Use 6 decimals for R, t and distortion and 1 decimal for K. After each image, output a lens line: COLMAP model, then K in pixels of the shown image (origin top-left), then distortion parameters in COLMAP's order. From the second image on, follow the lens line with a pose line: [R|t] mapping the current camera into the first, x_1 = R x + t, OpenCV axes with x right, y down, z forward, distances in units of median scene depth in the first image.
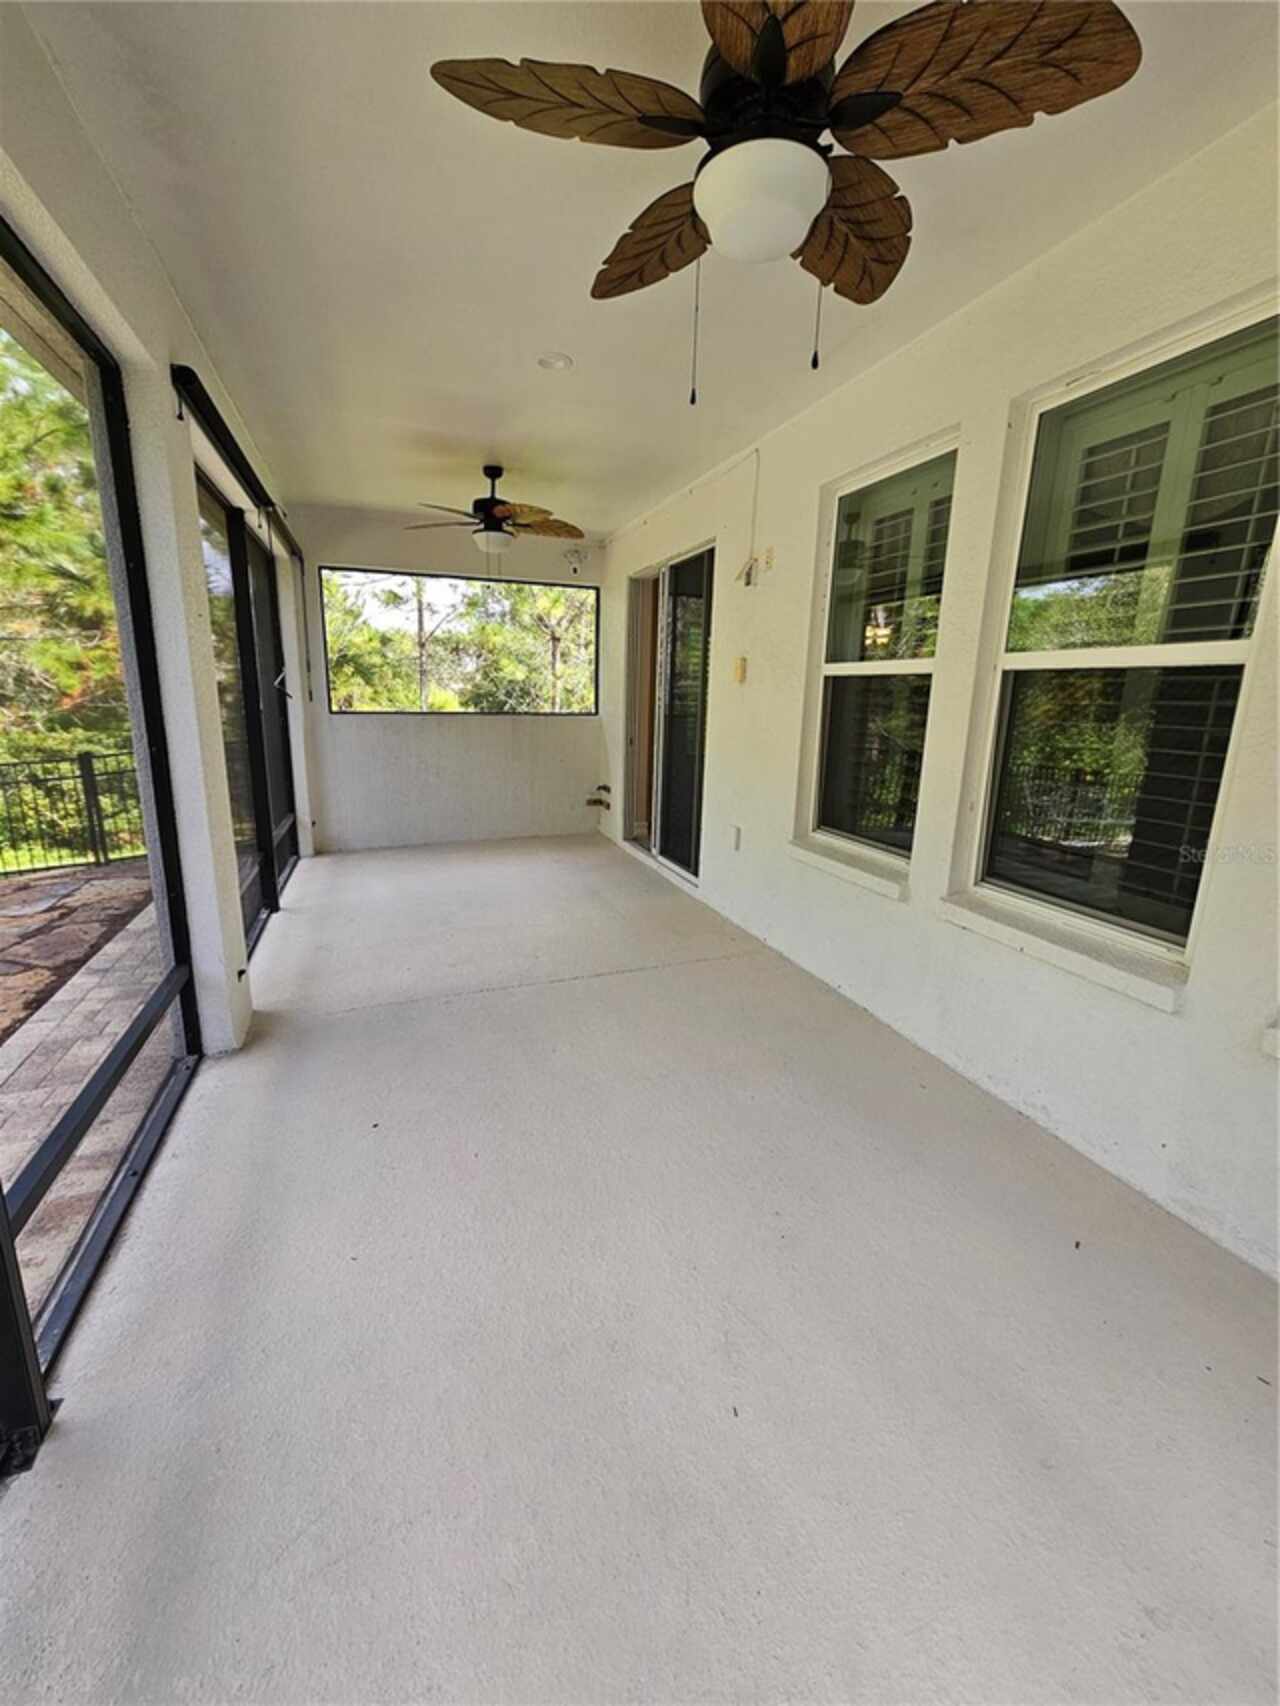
lens RADIAL K [[703.6, 0, 627.0], [0, 703.6, 855.9], [0, 0, 1]] dist [-0.007942, 0.005189]
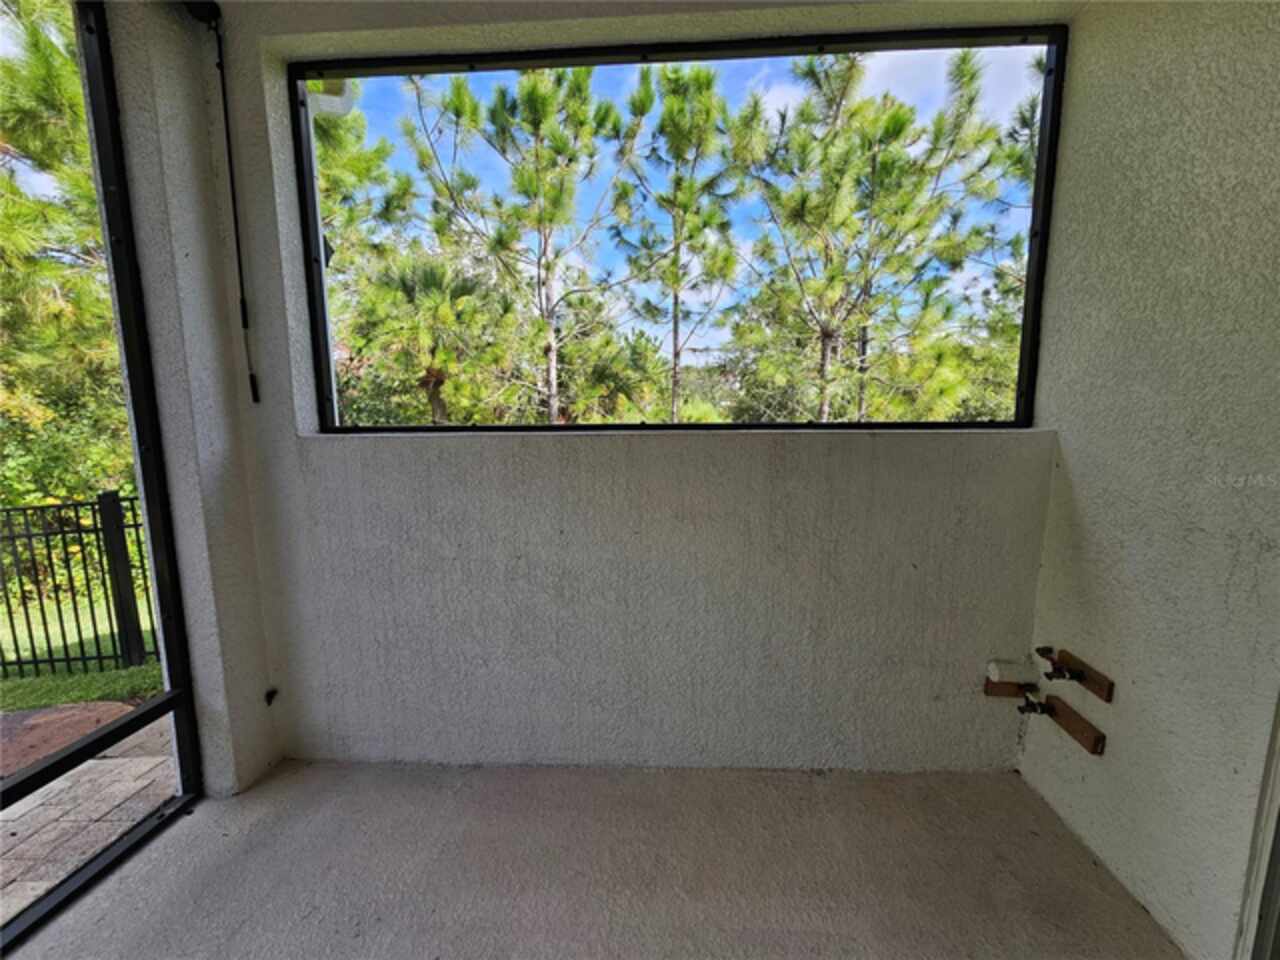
lens RADIAL K [[527.9, 0, 639.4], [0, 527.9, 476.8], [0, 0, 1]] dist [-0.007942, 0.005189]
pose [[0.920541, 0.023215, -0.389955, -0.055545], [-0.062635, 0.994089, -0.088679, -0.069717], [0.385591, 0.106058, 0.916554, 0.341915]]
